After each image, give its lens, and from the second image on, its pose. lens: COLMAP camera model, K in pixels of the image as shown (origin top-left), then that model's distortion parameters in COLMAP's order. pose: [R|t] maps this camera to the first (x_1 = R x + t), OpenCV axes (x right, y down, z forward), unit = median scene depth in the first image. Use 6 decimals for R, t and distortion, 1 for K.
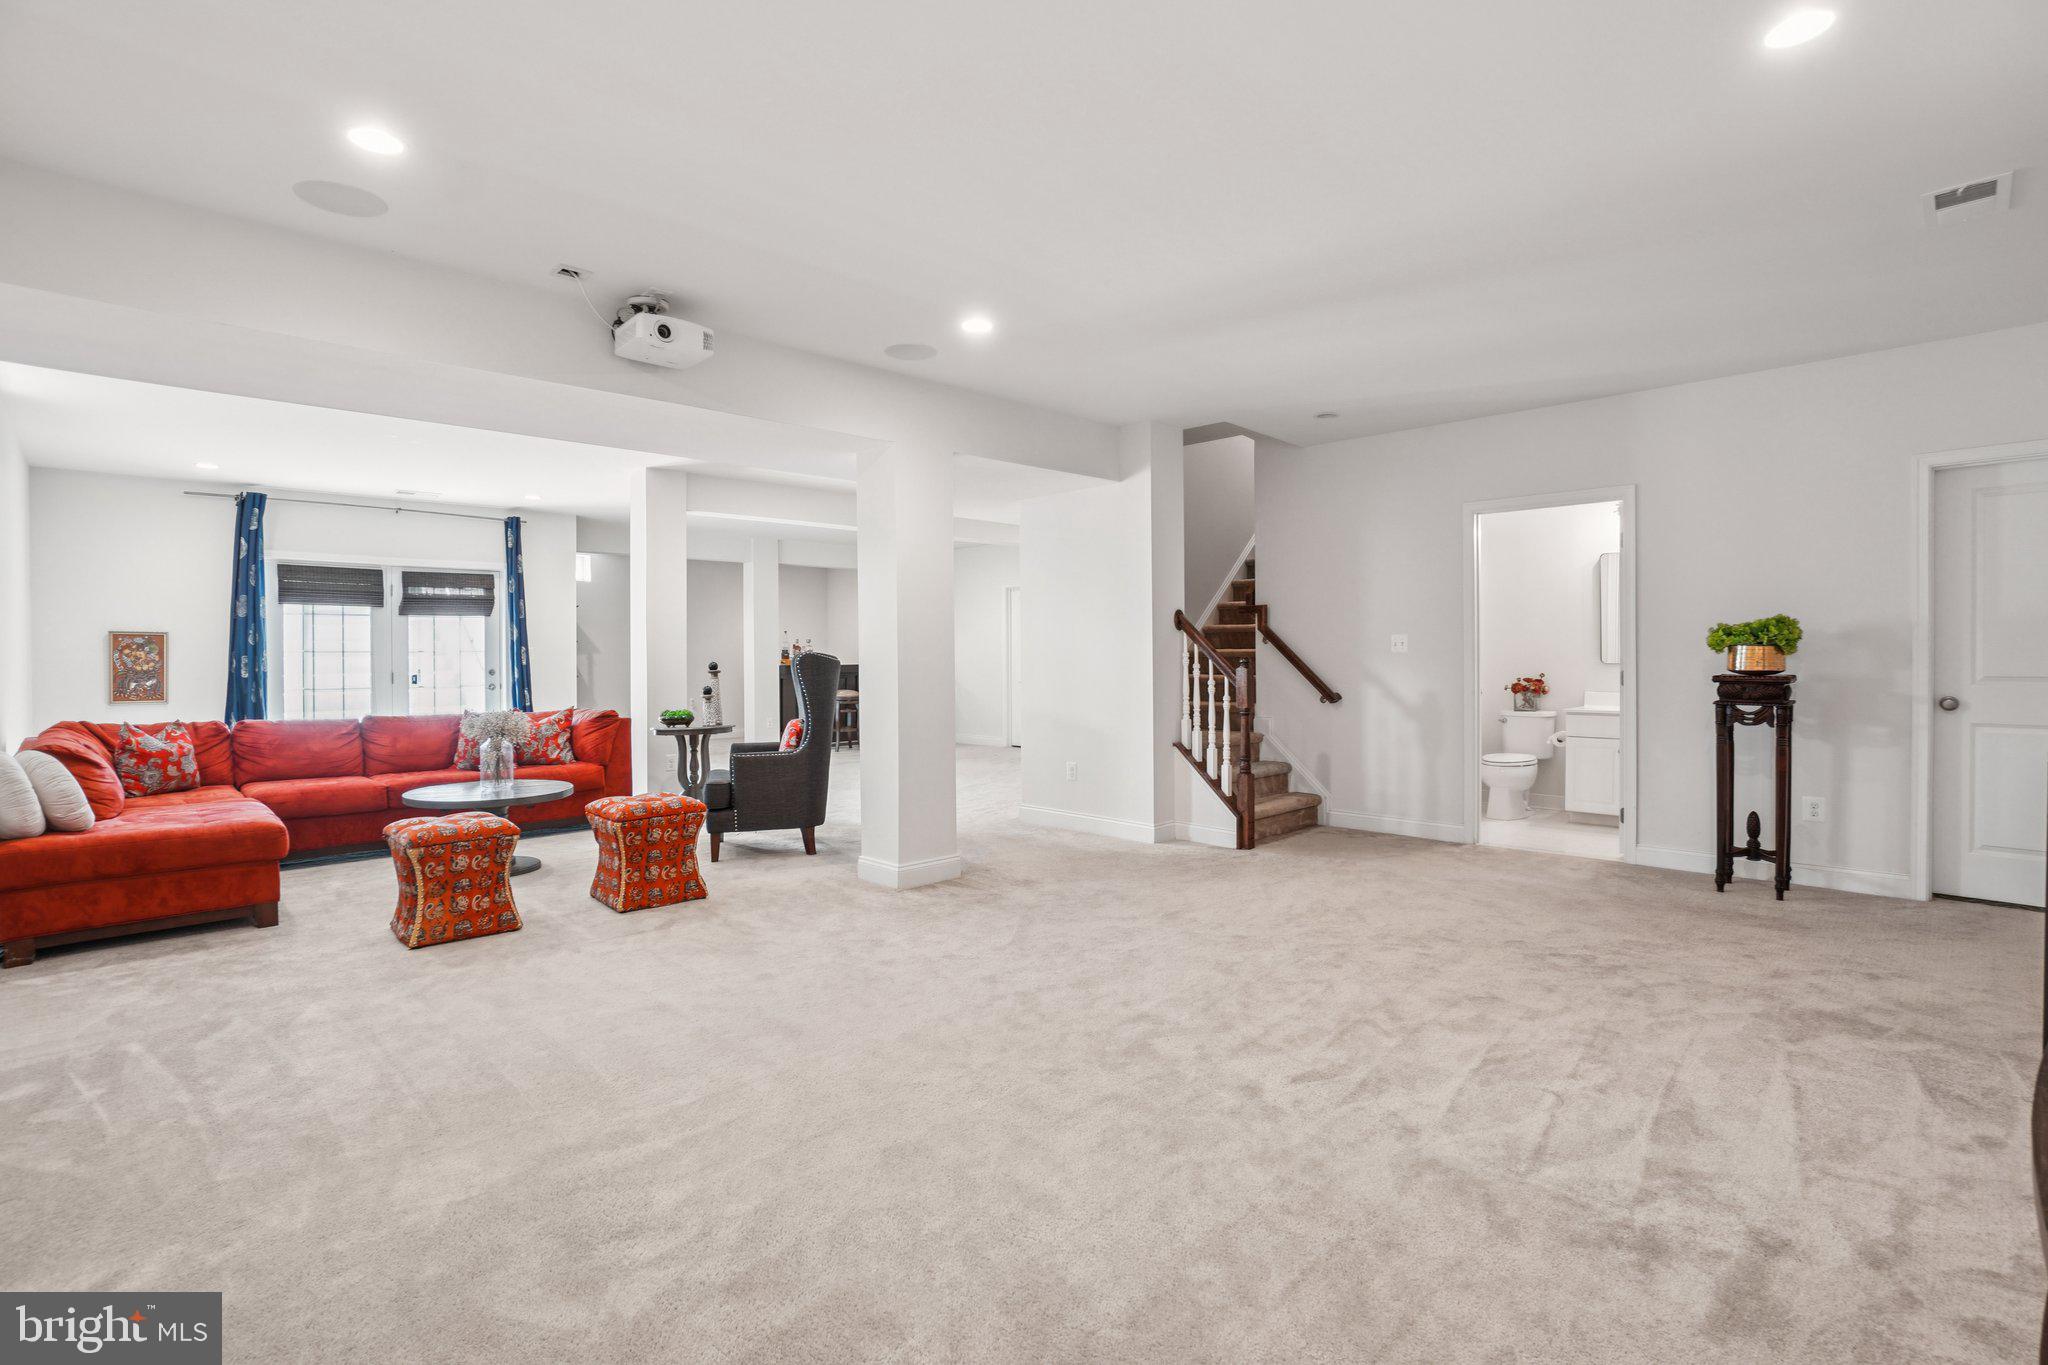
lens RADIAL K [[934.5, 0, 1021.4], [0, 934.5, 676.6], [0, 0, 1]] dist [-0.001001, -0.000068]
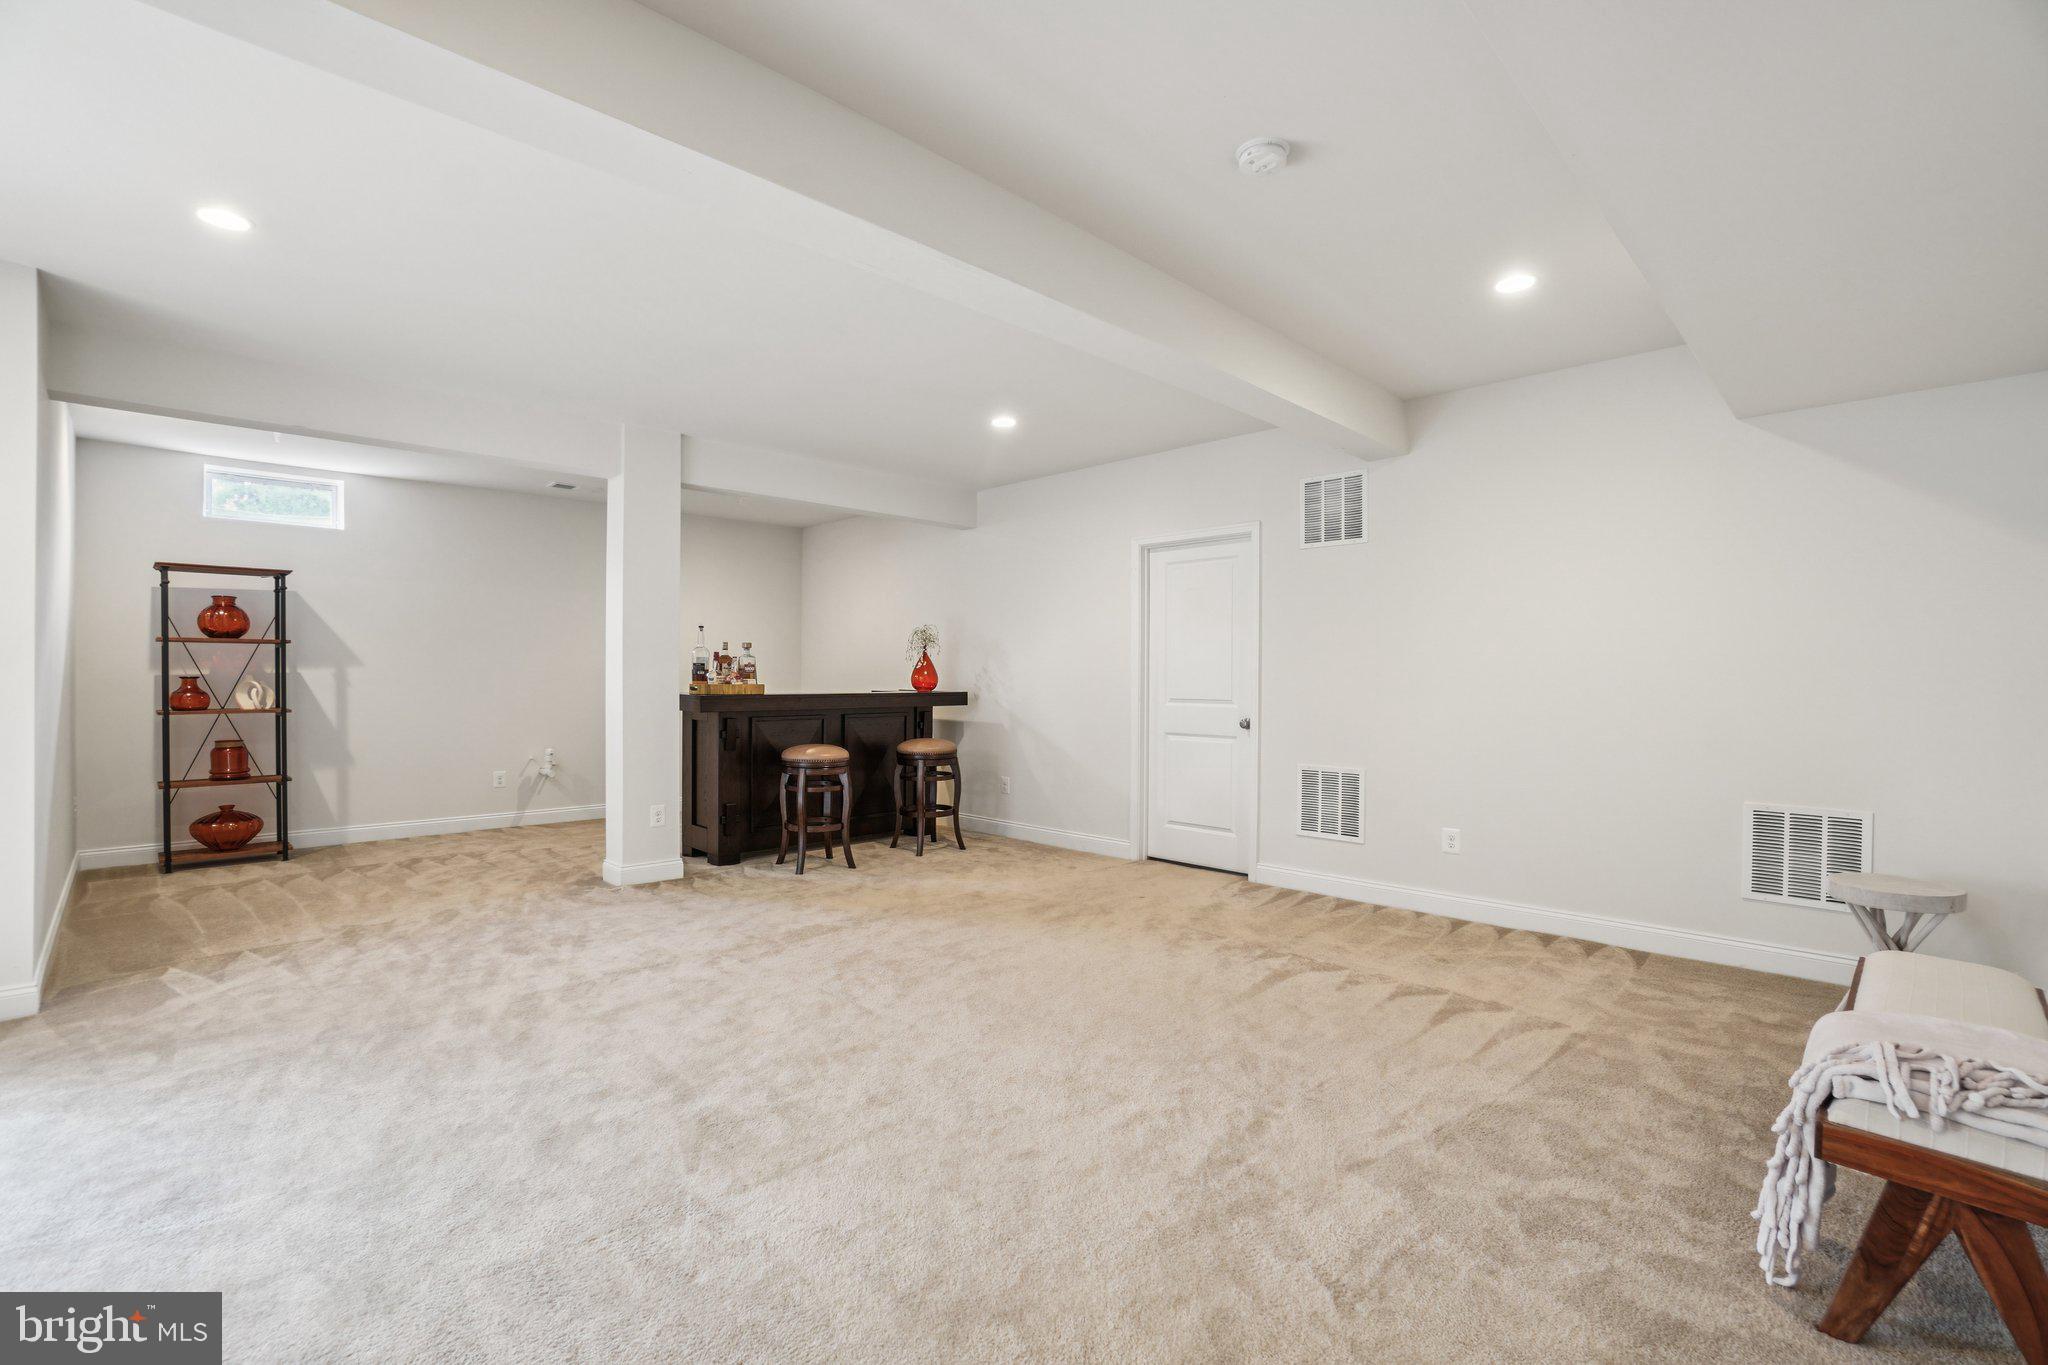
lens RADIAL K [[934.5, 0, 1024.4], [0, 934.5, 688.8], [0, 0, 1]] dist [-0.001001, -0.000068]
pose [[0.999946, 0.010292, -0.001737, -0.078022], [-0.010290, 0.999946, 0.001173, -0.017602], [0.001749, -0.001156, 0.999998, 0.500216]]
